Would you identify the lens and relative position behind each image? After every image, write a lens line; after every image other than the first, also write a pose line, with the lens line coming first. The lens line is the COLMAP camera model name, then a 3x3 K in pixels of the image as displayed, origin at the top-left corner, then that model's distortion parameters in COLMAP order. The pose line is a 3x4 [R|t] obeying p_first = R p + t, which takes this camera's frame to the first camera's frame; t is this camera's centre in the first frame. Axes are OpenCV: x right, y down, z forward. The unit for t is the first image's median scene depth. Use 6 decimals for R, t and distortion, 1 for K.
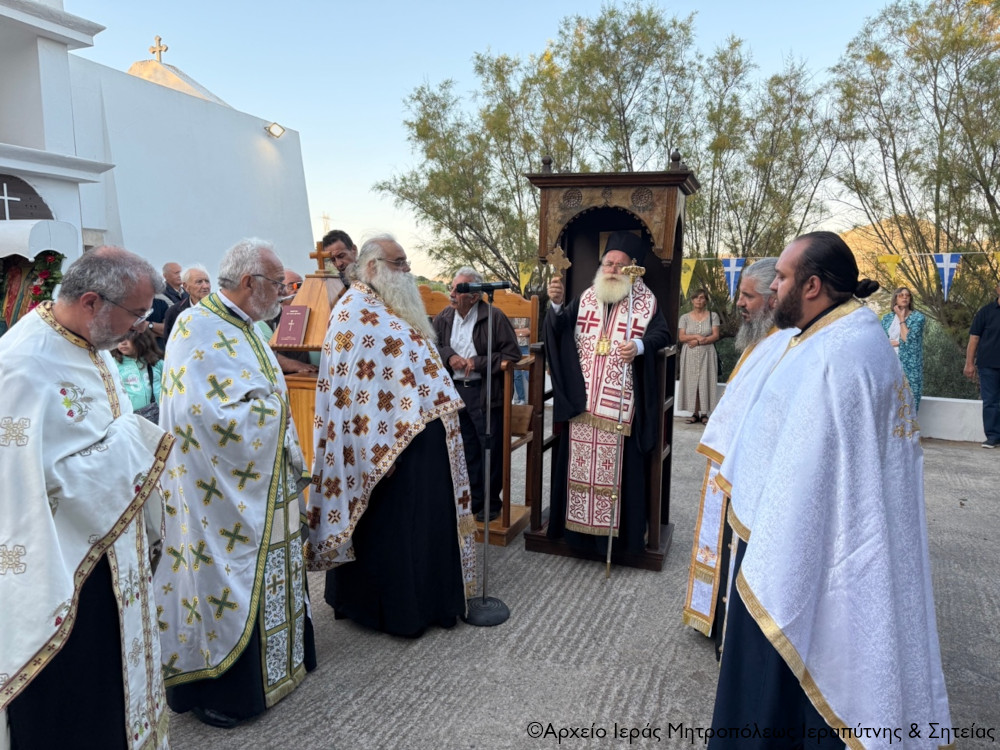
lens RADIAL K [[676.9, 0, 499.2], [0, 676.9, 379.0], [0, 0, 1]] dist [0.058811, -0.078022]
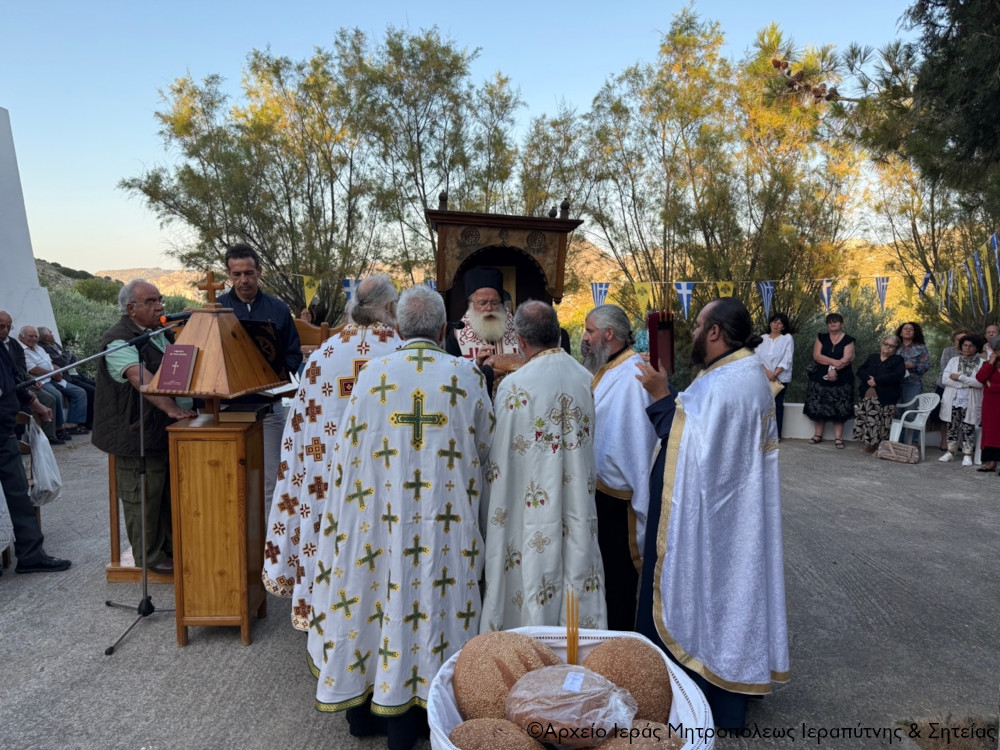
lens RADIAL K [[676.9, 0, 499.2], [0, 676.9, 379.0], [0, 0, 1]] dist [0.058811, -0.078022]
pose [[0.918313, -0.034266, 0.394369, -0.120232], [0.037092, 0.999312, 0.000459, -0.022144], [-0.394113, 0.014206, 0.918952, 0.019118]]
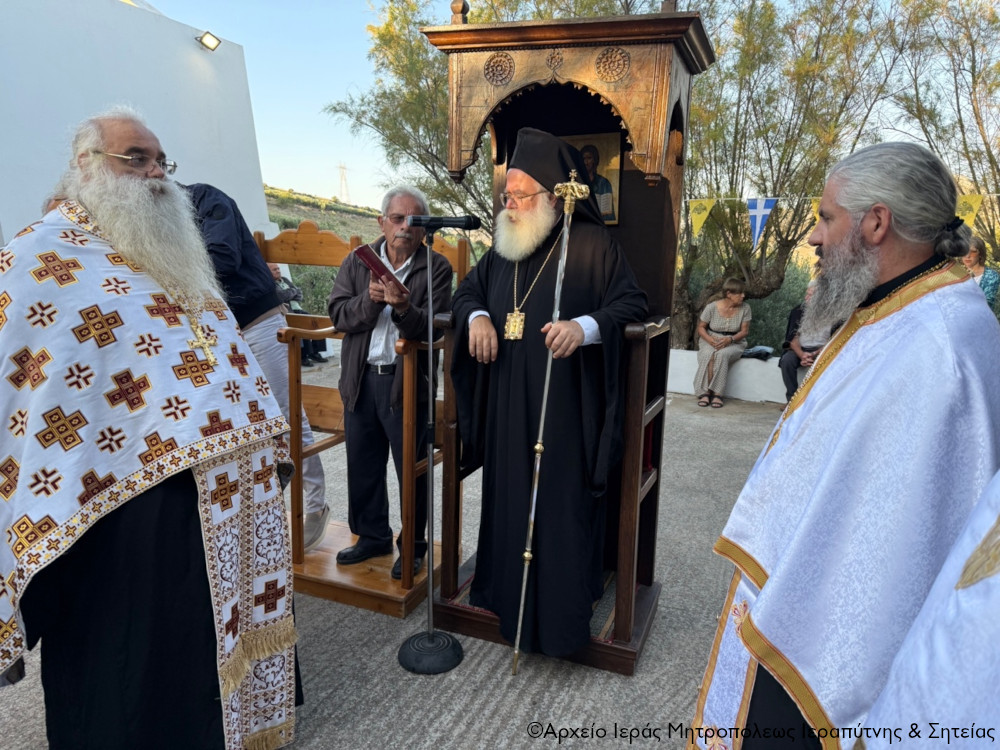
lens RADIAL K [[696.6, 0, 480.3], [0, 696.6, 373.8], [0, 0, 1]] dist [-0.006825, 0.003852]
pose [[0.998978, 0.019325, -0.040852, 0.056067], [-0.016791, 0.997967, 0.061482, -0.018313], [0.041957, -0.060733, 0.997272, 0.174822]]
